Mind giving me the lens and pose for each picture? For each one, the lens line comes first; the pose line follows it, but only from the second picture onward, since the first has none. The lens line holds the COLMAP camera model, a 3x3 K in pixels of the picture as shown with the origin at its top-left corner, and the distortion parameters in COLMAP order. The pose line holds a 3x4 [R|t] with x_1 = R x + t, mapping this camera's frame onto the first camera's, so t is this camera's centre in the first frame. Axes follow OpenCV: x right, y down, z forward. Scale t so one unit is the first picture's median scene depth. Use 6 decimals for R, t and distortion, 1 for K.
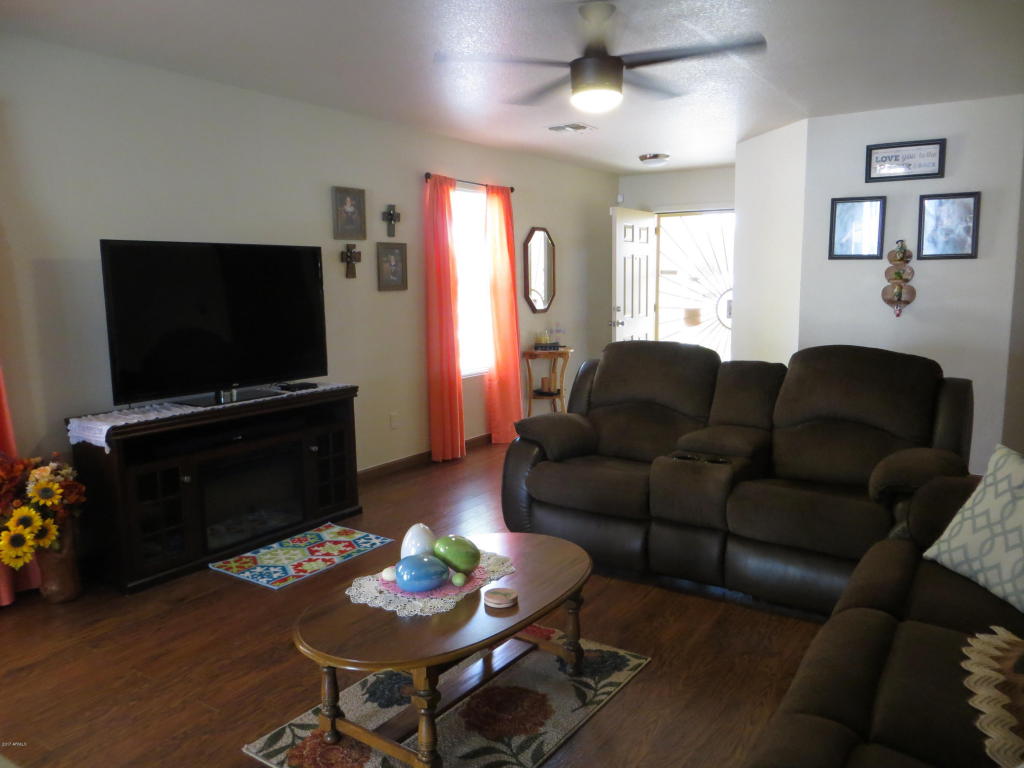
lens RADIAL K [[770.9, 0, 524.9], [0, 770.9, 381.2], [0, 0, 1]] dist [-0.016192, 0.007821]
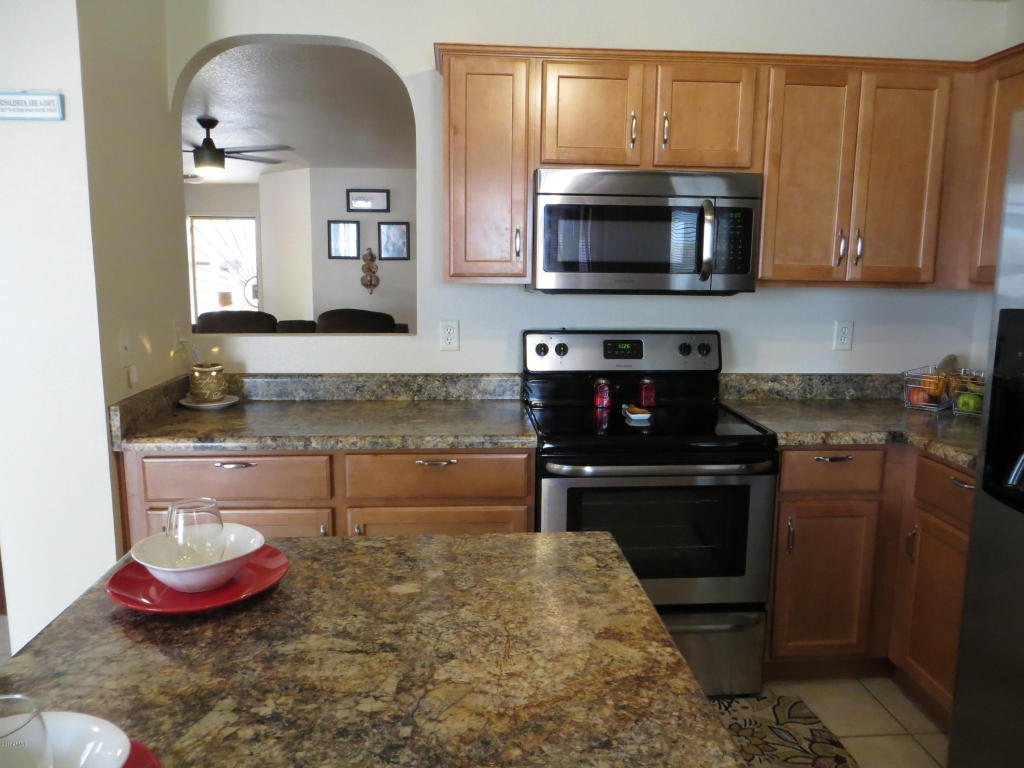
lens RADIAL K [[770.9, 0, 517.8], [0, 770.9, 381.3], [0, 0, 1]] dist [-0.016192, 0.007821]
pose [[0.800084, -0.071298, 0.595636, -0.276683], [0.062479, 0.997416, 0.035468, 0.067689], [-0.596626, 0.008838, 0.802471, -0.547348]]
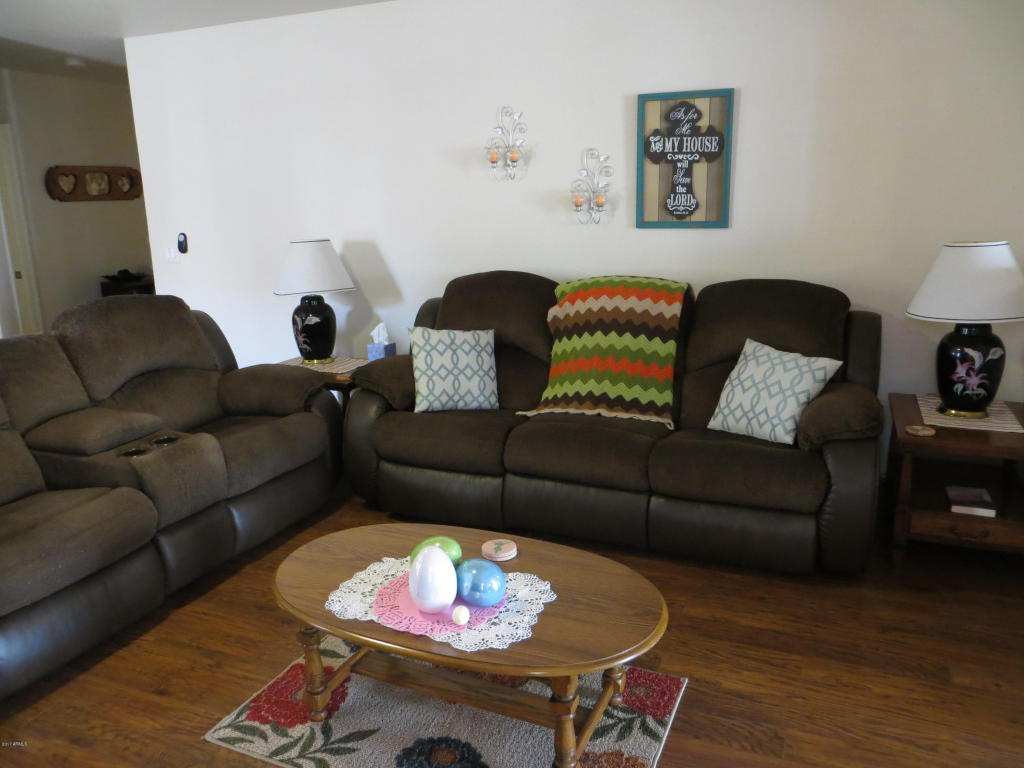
lens RADIAL K [[770.9, 0, 512.3], [0, 770.9, 382.3], [0, 0, 1]] dist [-0.016192, 0.007821]
pose [[-0.182215, -0.220469, 0.958223, -0.439942], [0.156053, 0.955702, 0.249563, -0.078411], [-0.970796, 0.195008, -0.139738, 0.513943]]
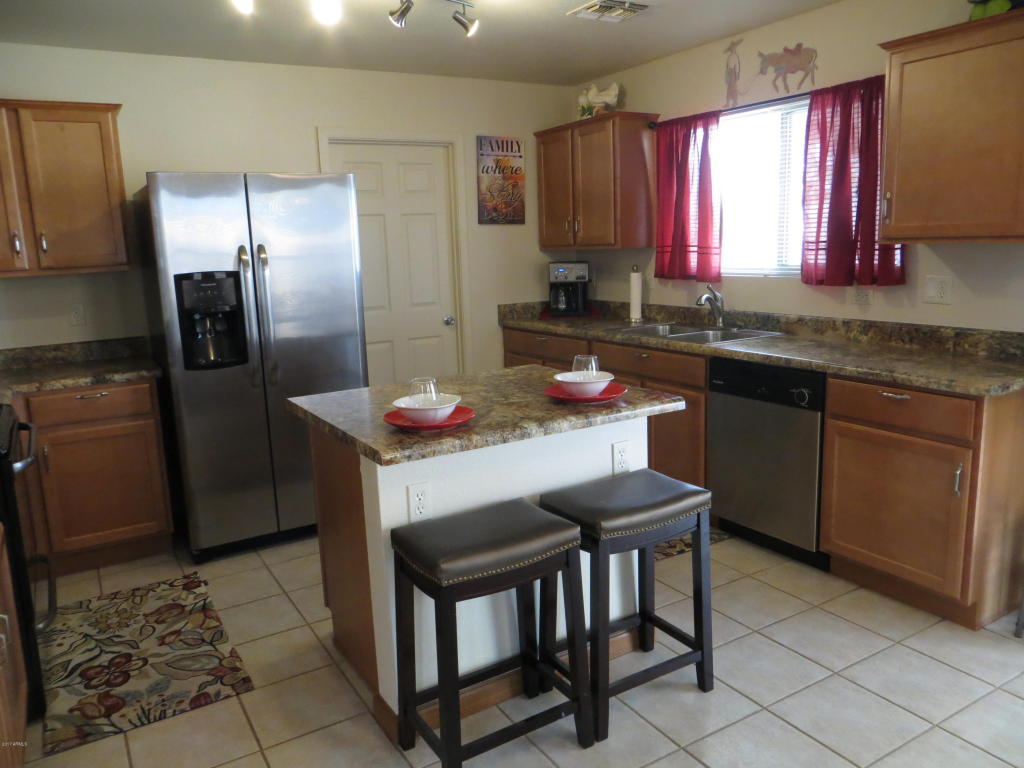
lens RADIAL K [[770.9, 0, 515.8], [0, 770.9, 379.9], [0, 0, 1]] dist [-0.016192, 0.007821]
pose [[-0.894661, -0.030711, 0.445690, -0.464588], [0.114142, 0.948809, 0.294504, -0.016682], [-0.431919, 0.314353, -0.845357, 0.080456]]
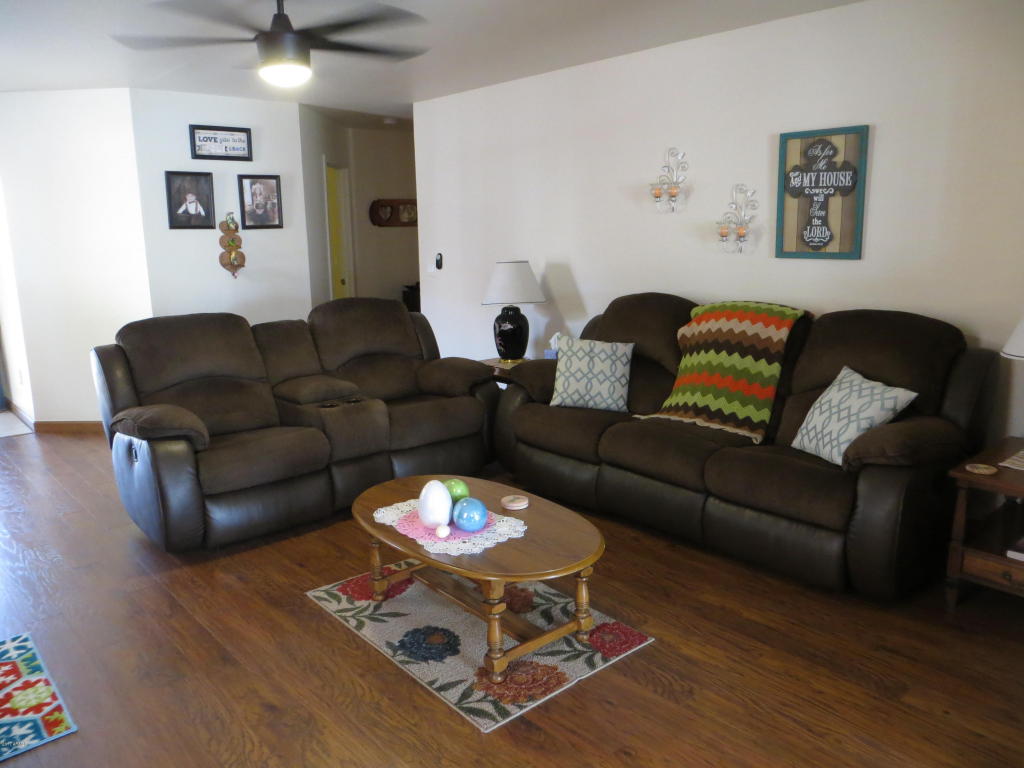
lens RADIAL K [[770.9, 0, 513.4], [0, 770.9, 383.0], [0, 0, 1]] dist [-0.016192, 0.007821]
pose [[0.259624, -0.188226, 0.947189, -0.565882], [0.146090, 0.977188, 0.154145, -0.050033], [-0.954596, 0.098355, 0.281200, 0.299423]]
